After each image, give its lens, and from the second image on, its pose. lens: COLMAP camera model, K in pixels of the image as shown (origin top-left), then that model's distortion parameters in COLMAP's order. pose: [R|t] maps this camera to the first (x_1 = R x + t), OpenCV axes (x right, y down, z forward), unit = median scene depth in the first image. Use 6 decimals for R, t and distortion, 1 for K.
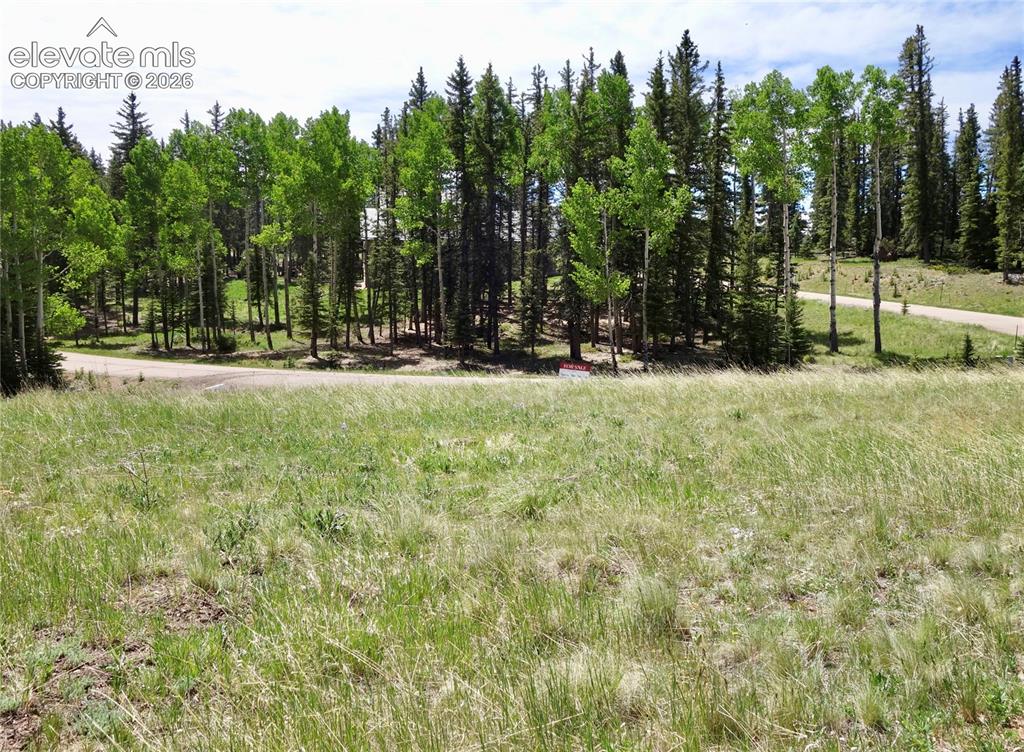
lens RADIAL K [[879.8, 0, 511.9], [0, 879.8, 371.2], [0, 0, 1]] dist [-0.014143, 0.011354]
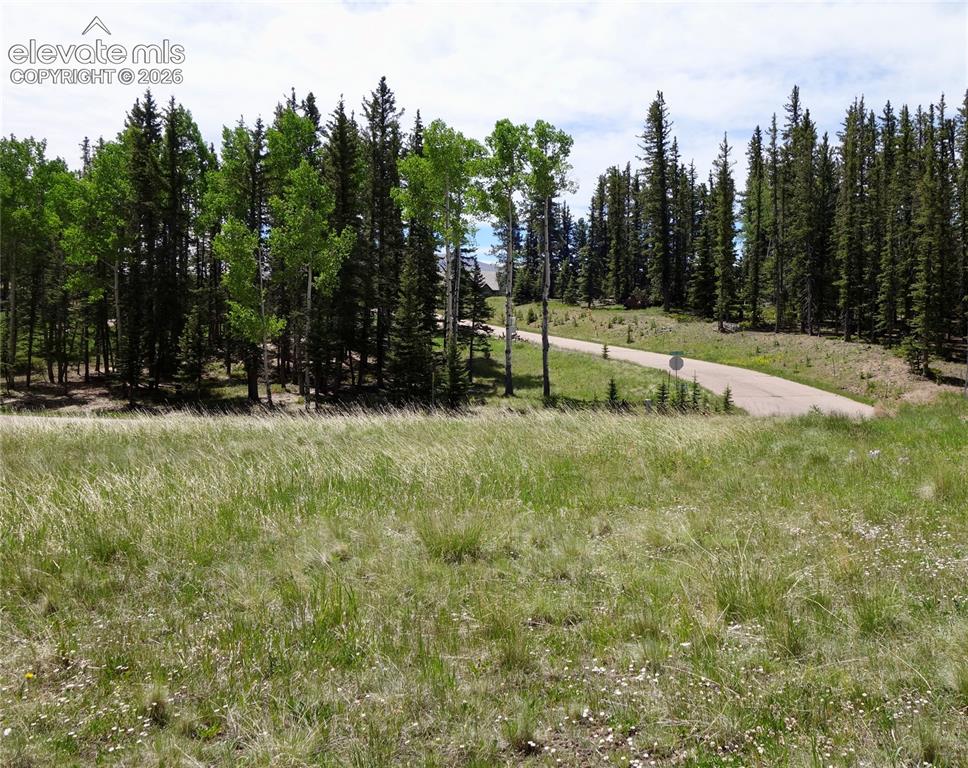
lens RADIAL K [[859.5, 0, 484.0], [0, 859.5, 388.4], [0, 0, 1]] dist [0.002526, -0.010906]
pose [[0.986198, 0.007648, 0.165394, 0.155232], [-0.003389, 0.999656, -0.026020, -0.002303], [-0.165536, 0.025101, 0.985884, 0.008623]]
